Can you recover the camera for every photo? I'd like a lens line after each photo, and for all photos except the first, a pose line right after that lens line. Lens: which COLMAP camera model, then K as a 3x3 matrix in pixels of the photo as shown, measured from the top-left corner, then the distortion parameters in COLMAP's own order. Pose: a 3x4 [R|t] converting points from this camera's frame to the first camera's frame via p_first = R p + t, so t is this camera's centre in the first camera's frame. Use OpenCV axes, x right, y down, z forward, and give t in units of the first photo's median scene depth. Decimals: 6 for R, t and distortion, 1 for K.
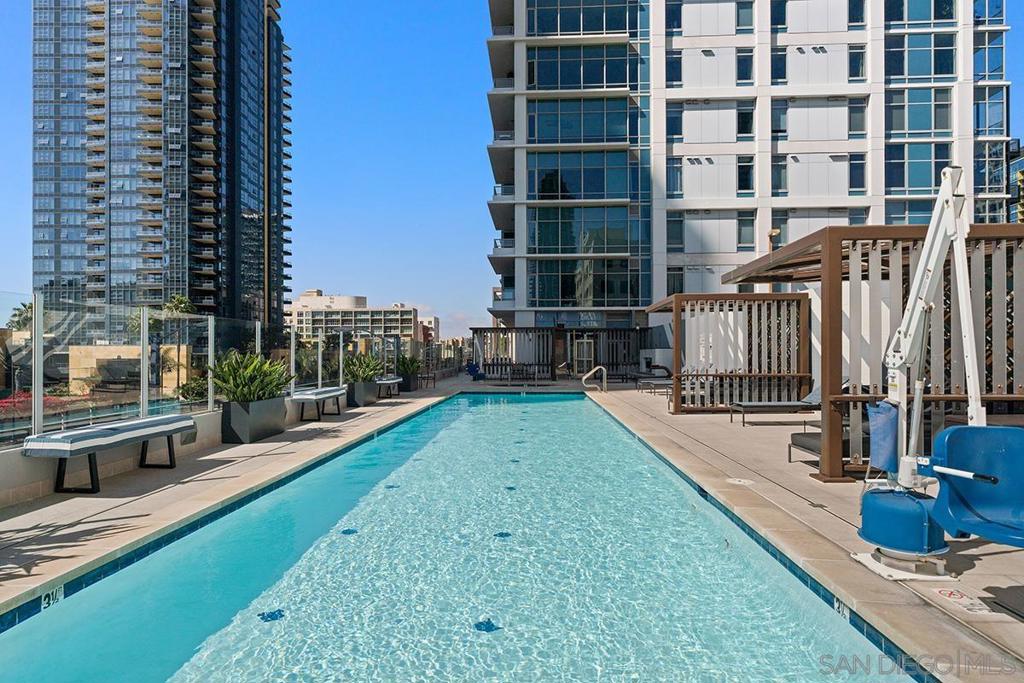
lens RADIAL K [[567.7, 0, 514.6], [0, 567.7, 350.8], [0, 0, 1]] dist [-0.004641, 0.003441]
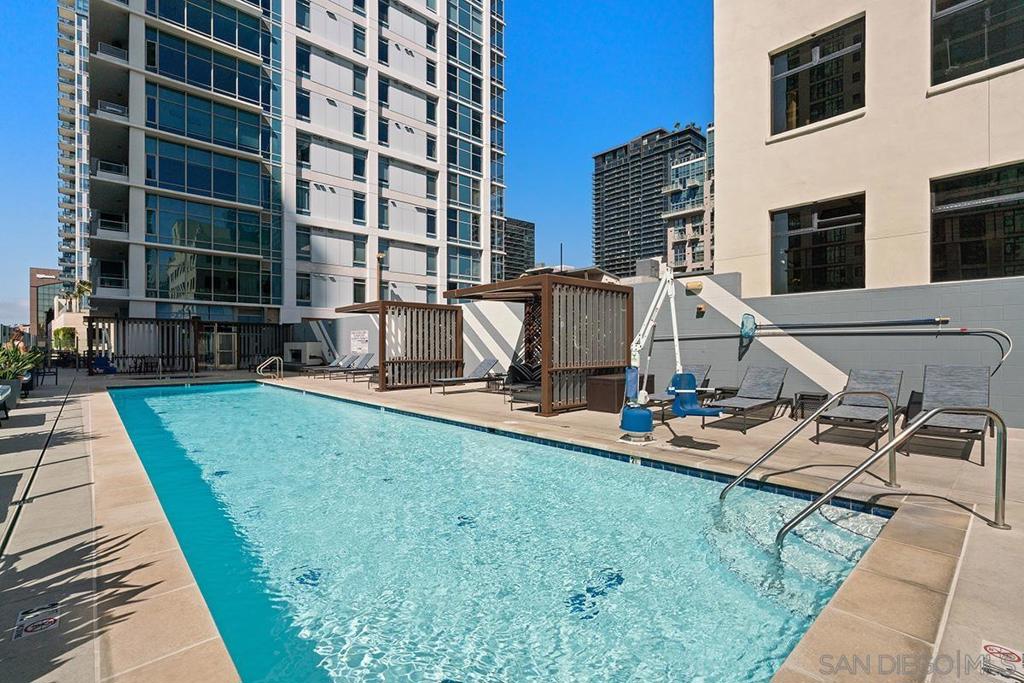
lens RADIAL K [[466.0, 0, 514.0], [0, 466.0, 348.3], [0, 0, 1]] dist [-0.012689, 0.004840]
pose [[0.698096, -0.001024, 0.716004, -0.105185], [-0.005522, 0.999962, 0.006813, 0.000749], [-0.715983, -0.008710, 0.698063, 0.007142]]
